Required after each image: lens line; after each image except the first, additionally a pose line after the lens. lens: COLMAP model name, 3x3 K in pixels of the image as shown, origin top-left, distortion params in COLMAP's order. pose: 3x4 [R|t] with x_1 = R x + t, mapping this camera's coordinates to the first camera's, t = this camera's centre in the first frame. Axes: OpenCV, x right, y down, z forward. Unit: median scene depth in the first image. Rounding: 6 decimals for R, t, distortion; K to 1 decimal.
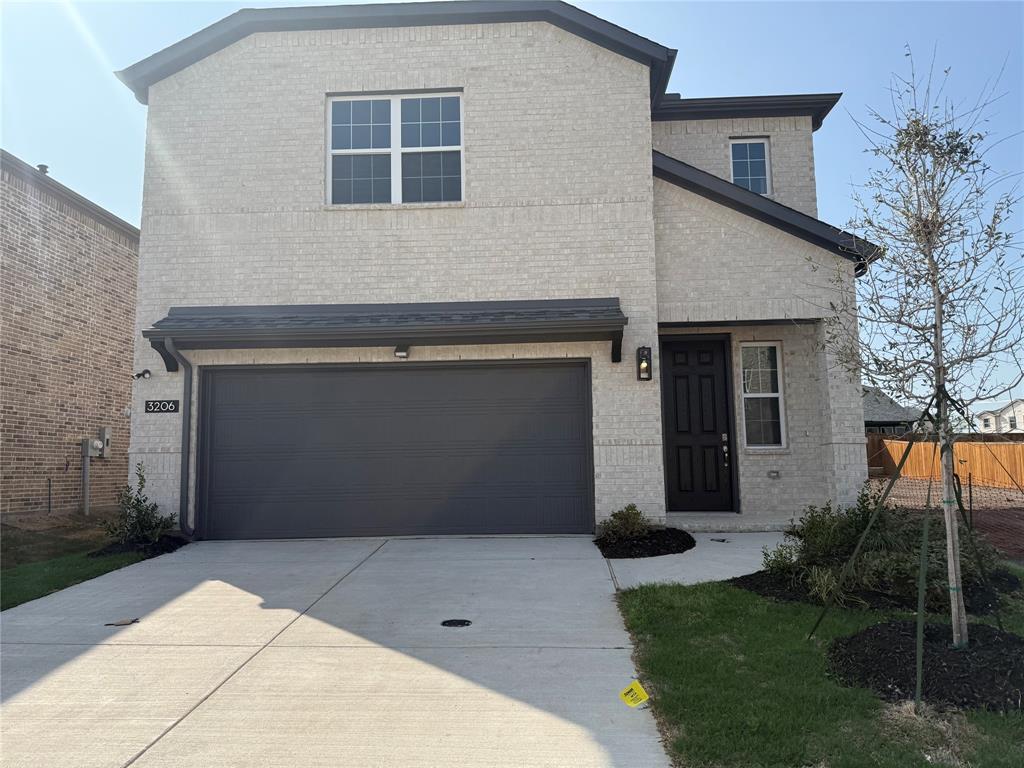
lens RADIAL K [[727.5, 0, 510.5], [0, 727.5, 382.8], [0, 0, 1]] dist [0.077375, -0.002352]
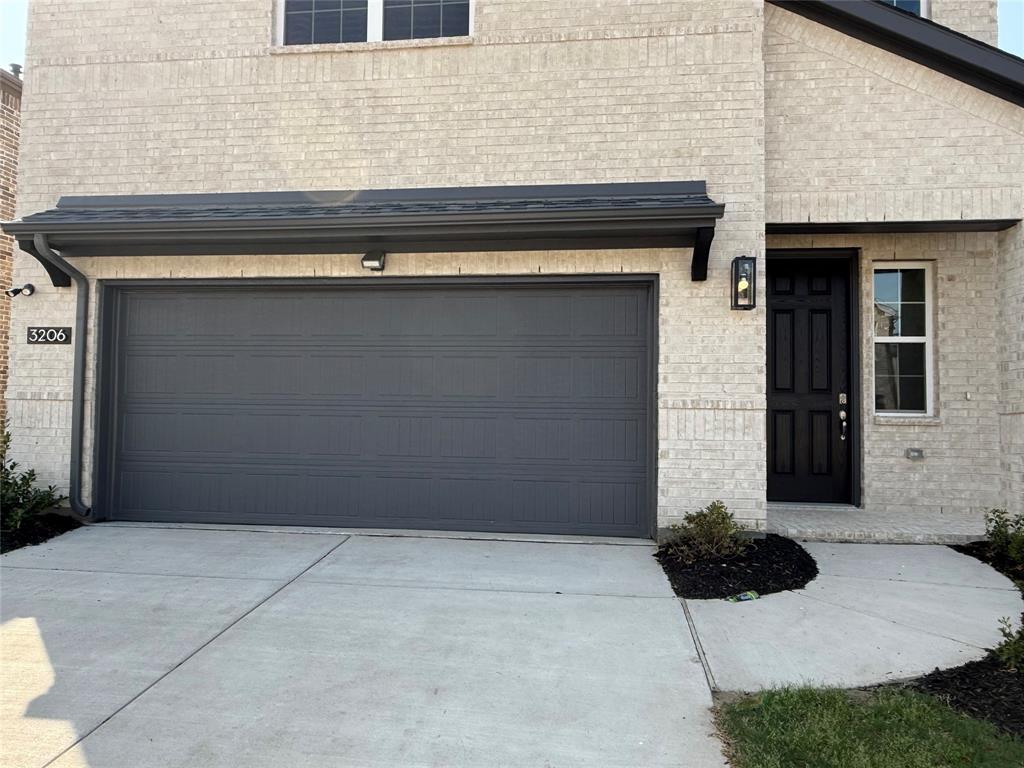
lens RADIAL K [[684.7, 0, 509.4], [0, 684.7, 384.5], [0, 0, 1]] dist [-0.005057, 0.000889]
pose [[0.997591, 0.025083, -0.064682, 0.018601], [-0.020344, 0.997131, 0.072915, 0.021698], [0.066326, -0.071424, 0.995238, 0.362824]]
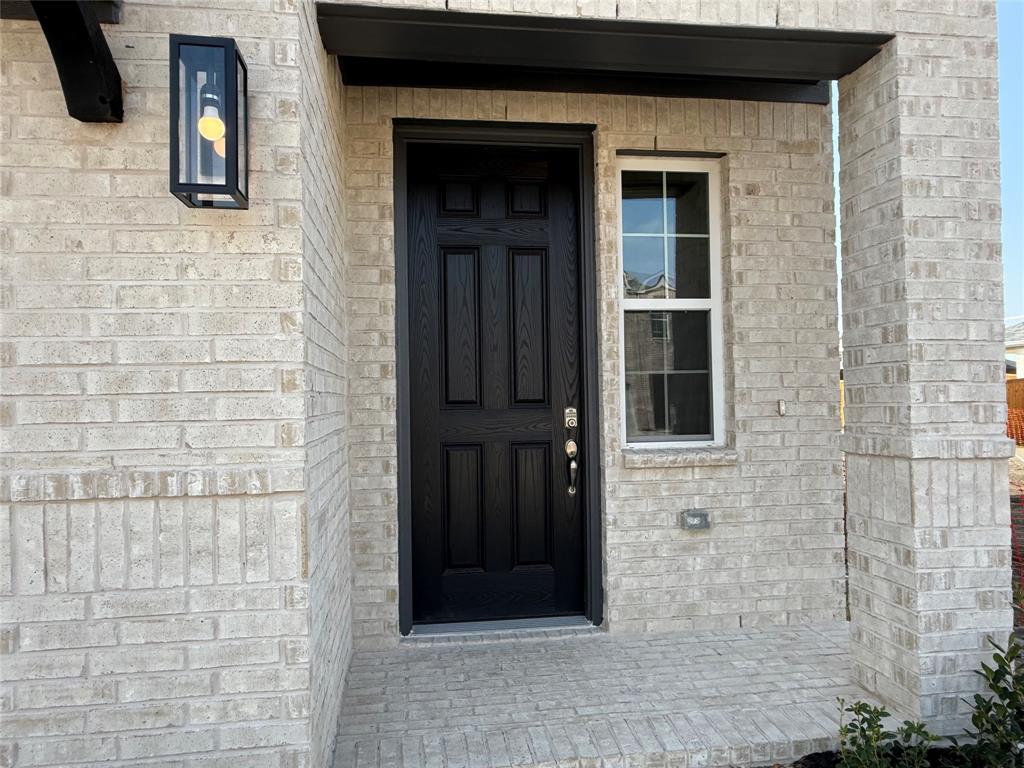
lens RADIAL K [[684.7, 0, 509.7], [0, 684.7, 382.7], [0, 0, 1]] dist [-0.005057, 0.000889]
pose [[0.982677, -0.000748, 0.185323, 0.218782], [-0.017458, 0.995171, 0.096590, 0.026759], [-0.184501, -0.098153, 0.977919, 0.738745]]
